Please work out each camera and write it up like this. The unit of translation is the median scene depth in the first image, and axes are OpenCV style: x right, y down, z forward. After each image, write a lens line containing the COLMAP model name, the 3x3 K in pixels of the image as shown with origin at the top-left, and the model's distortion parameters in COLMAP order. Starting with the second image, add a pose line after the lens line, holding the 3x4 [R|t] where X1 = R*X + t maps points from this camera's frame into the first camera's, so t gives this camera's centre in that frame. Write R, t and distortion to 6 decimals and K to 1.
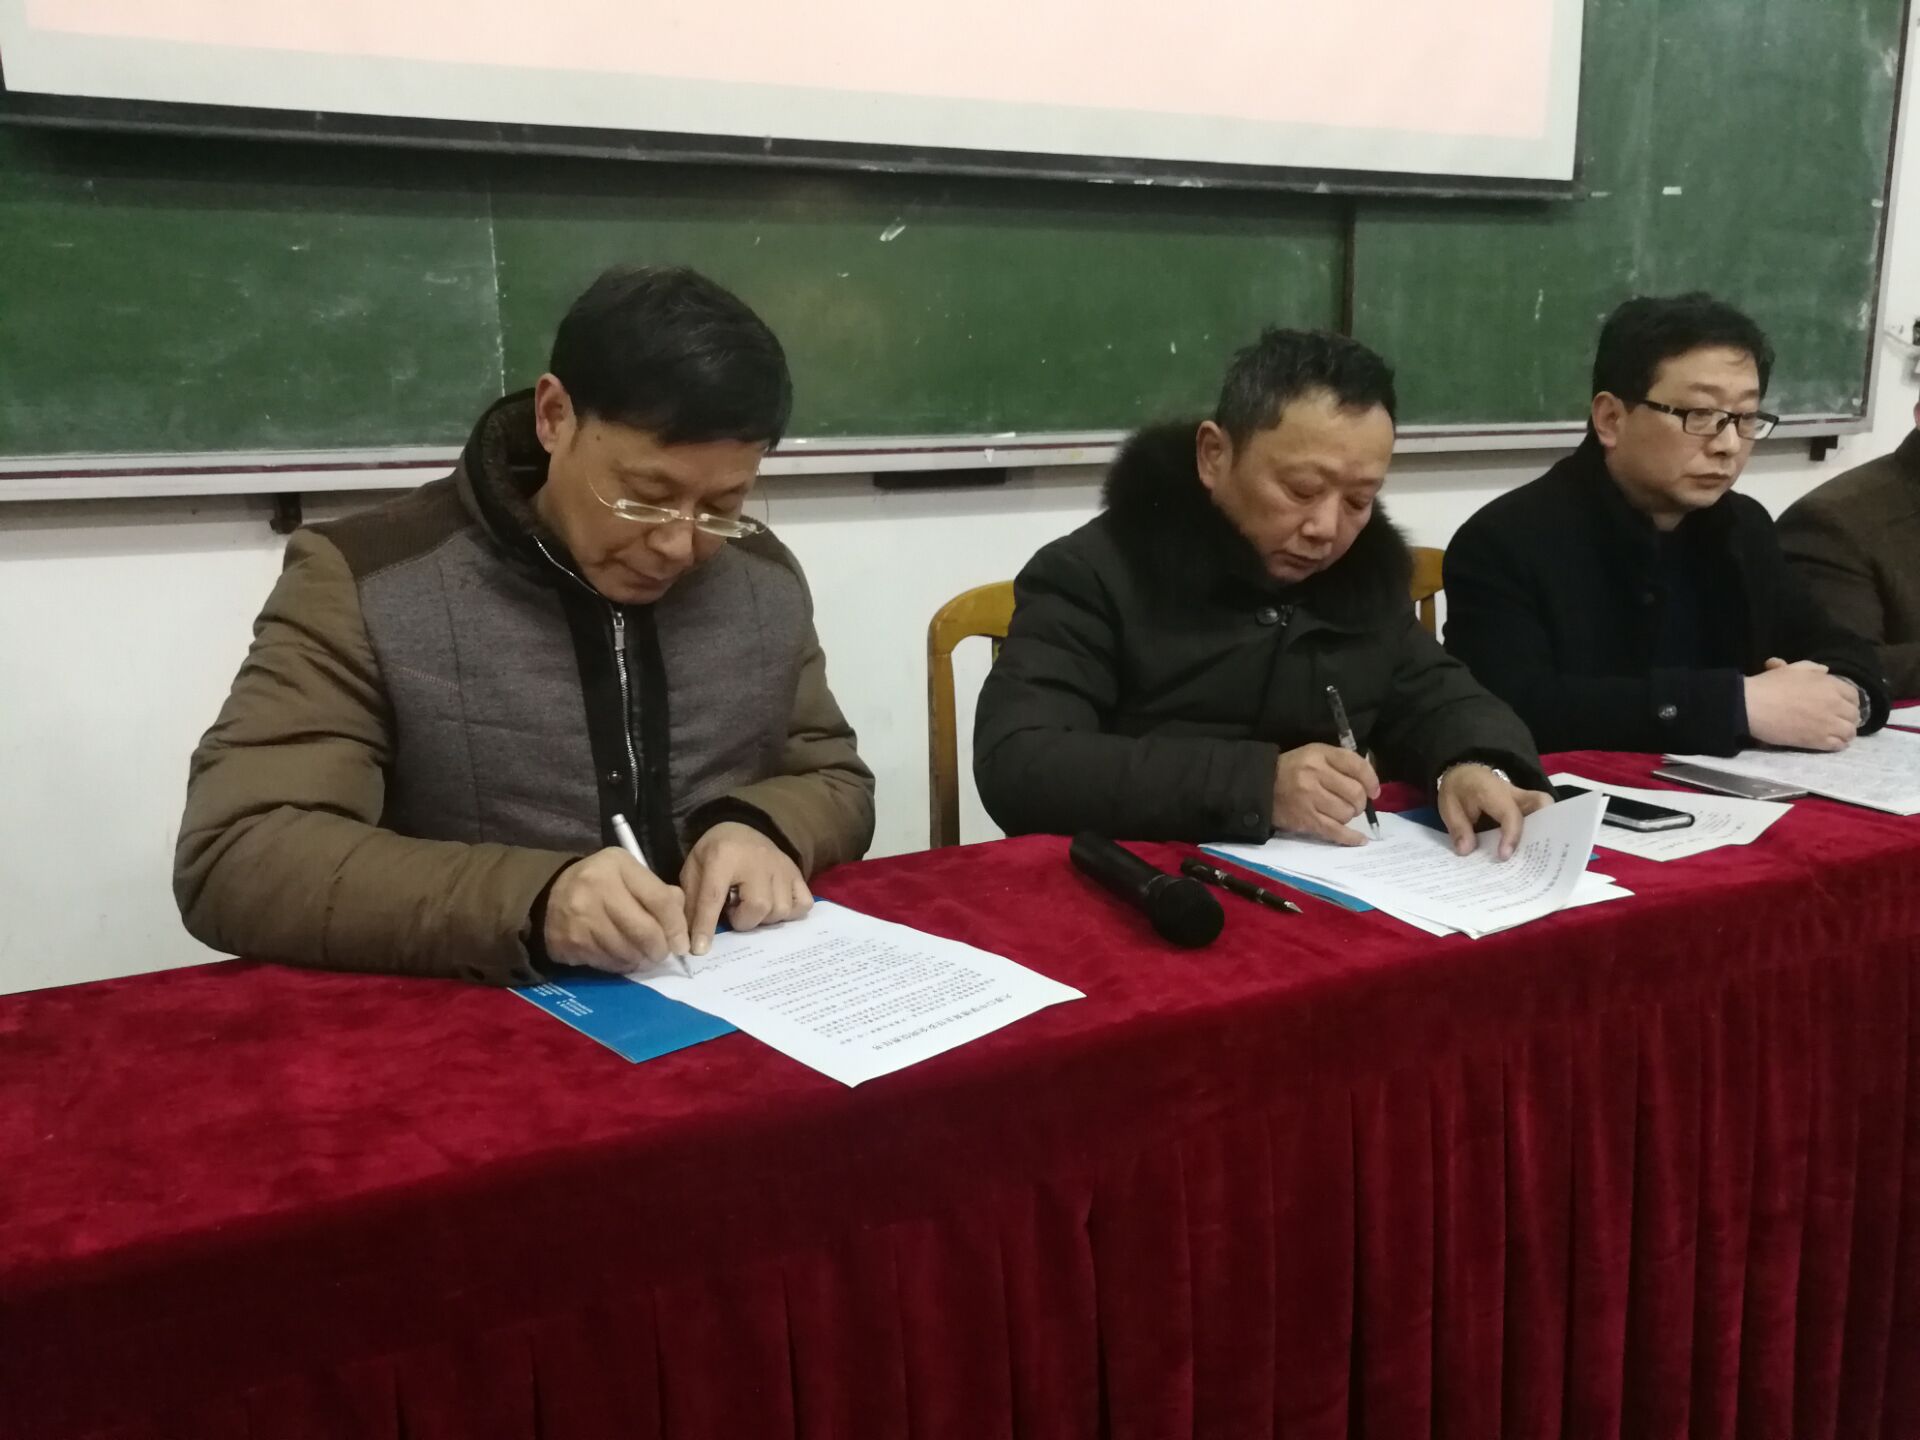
lens RADIAL K [[1428.5, 0, 954.0], [0, 1428.5, 752.1], [0, 0, 1]] dist [-0.005084, 0.001441]
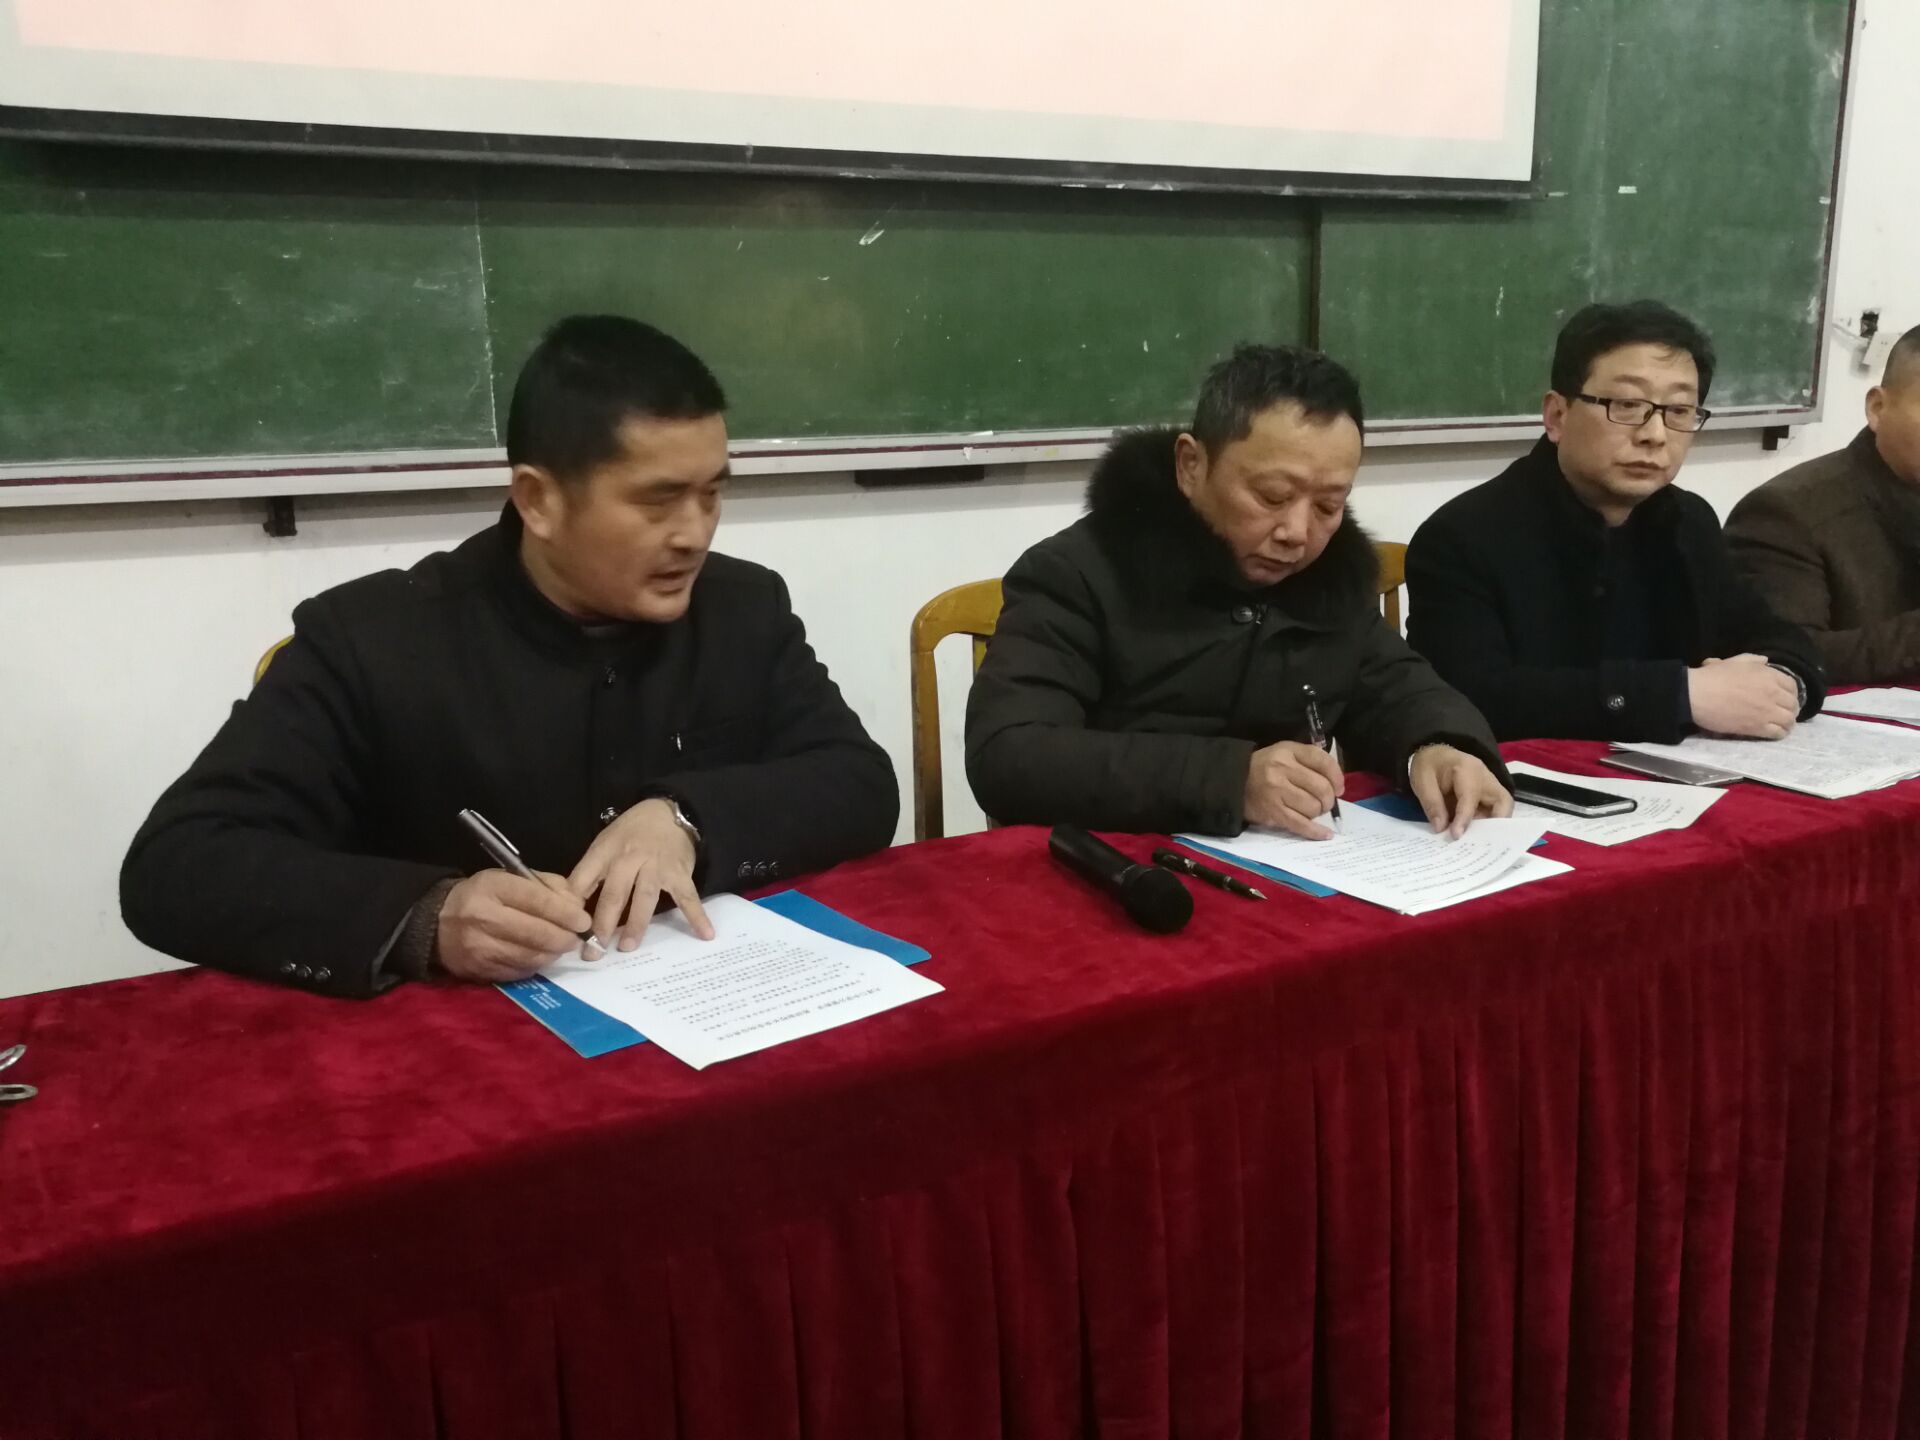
lens RADIAL K [[1409.6, 0, 964.6], [0, 1409.6, 748.1], [0, 0, 1]] dist [-0.004949, -0.000035]
pose [[0.999741, -0.010354, 0.020289, -0.001083], [0.010211, 0.999922, 0.007126, -0.006621], [-0.020361, -0.006917, 0.999769, -0.031033]]
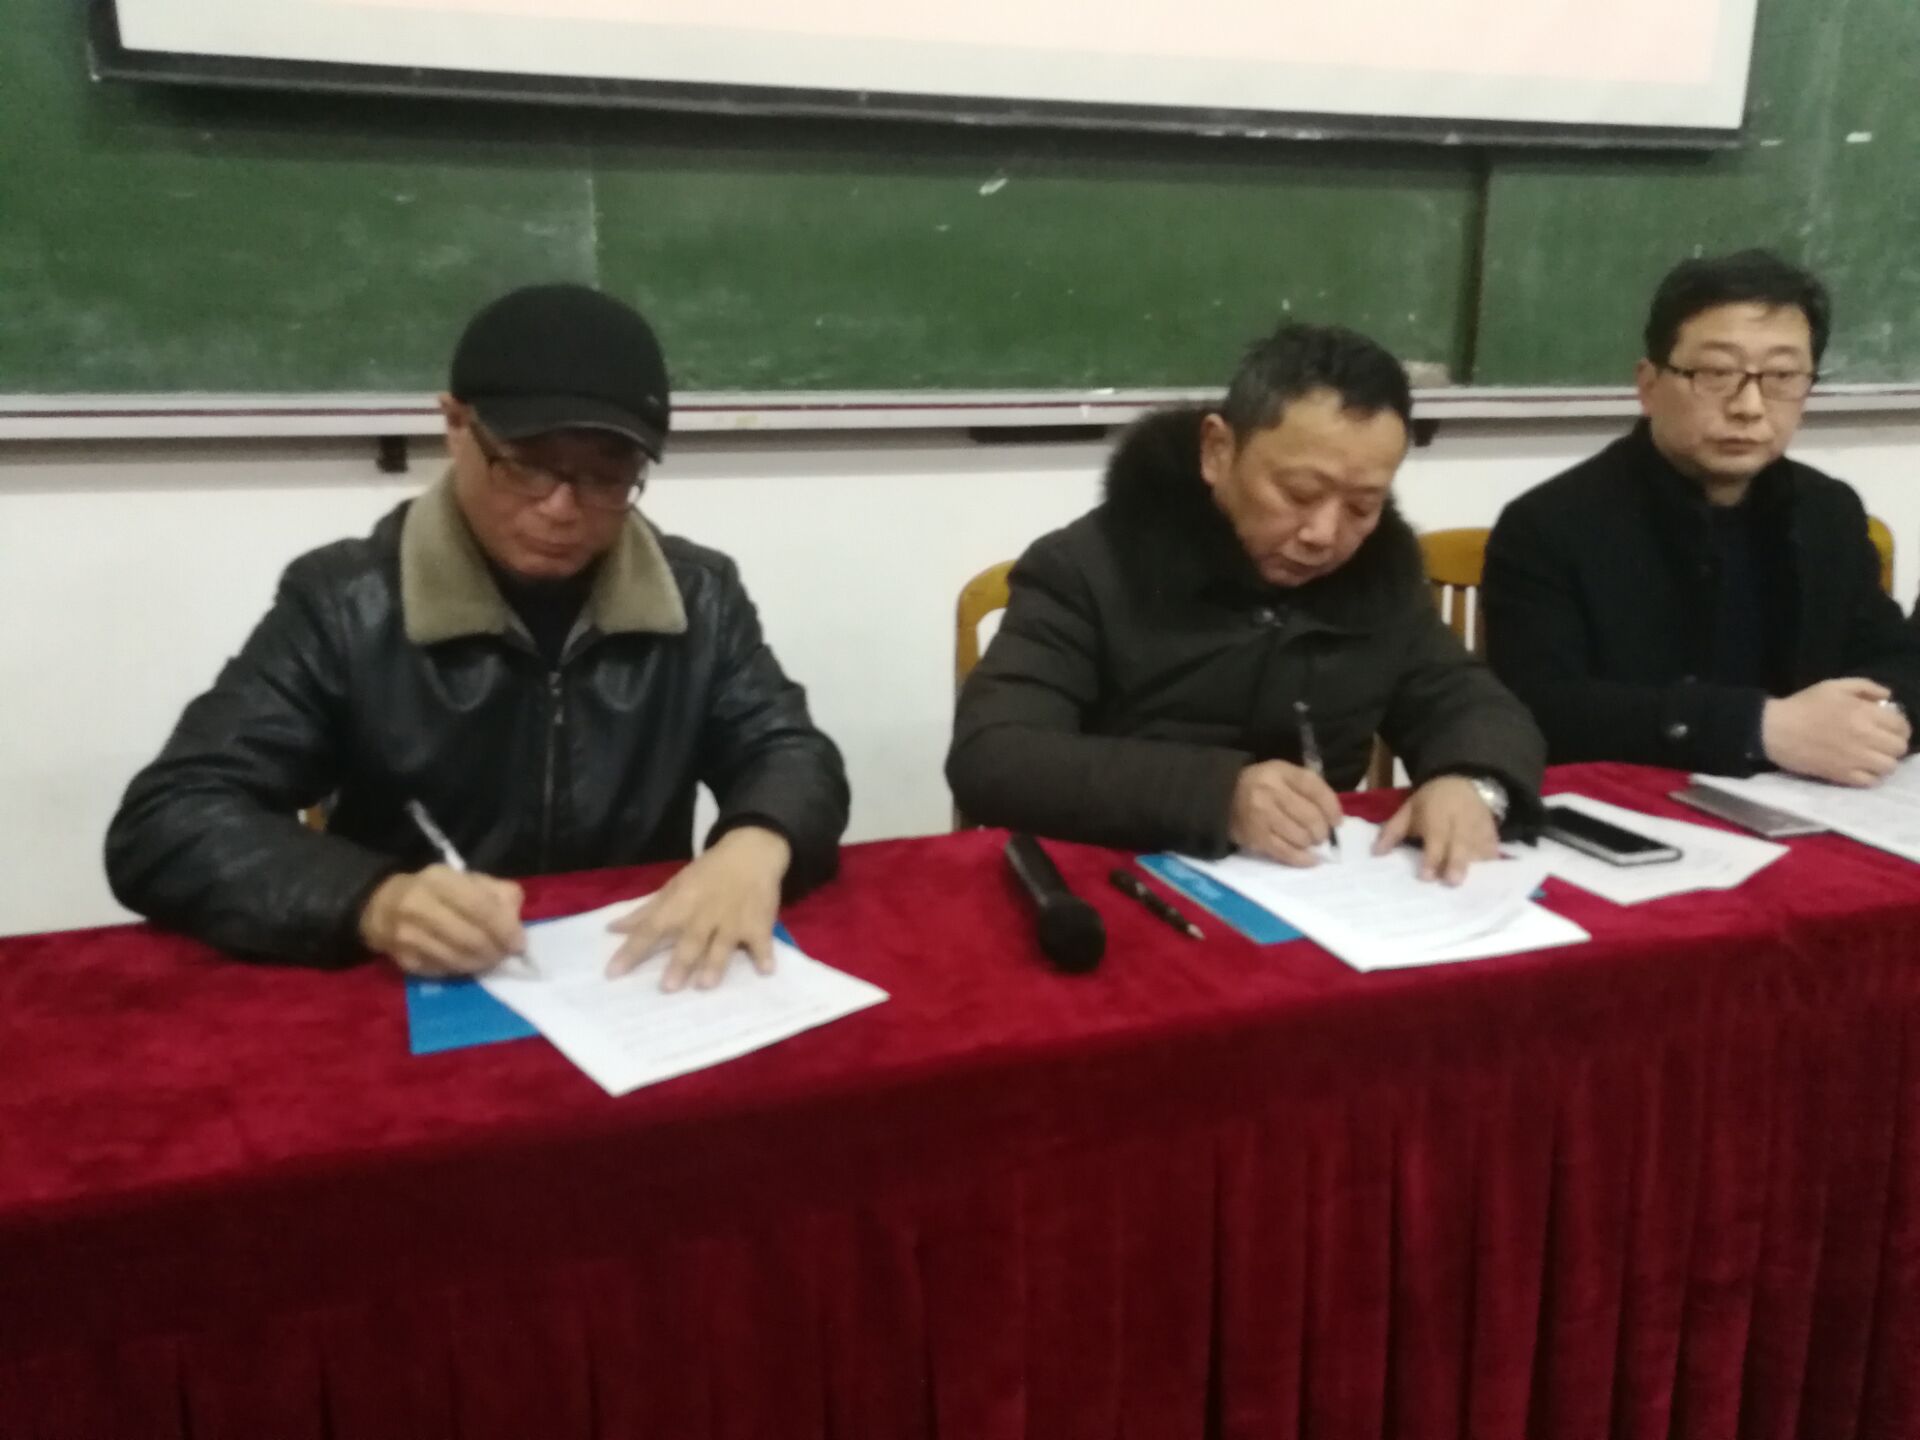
lens RADIAL K [[1426.0, 0, 960.0], [0, 1426.0, 720.0], [0, 0, 1]] dist [0.005546, -0.000519]
pose [[0.992971, 0.050927, -0.106839, 0.120052], [-0.048100, 0.998425, 0.028874, -0.040905], [0.108142, -0.023532, 0.993857, 0.005715]]
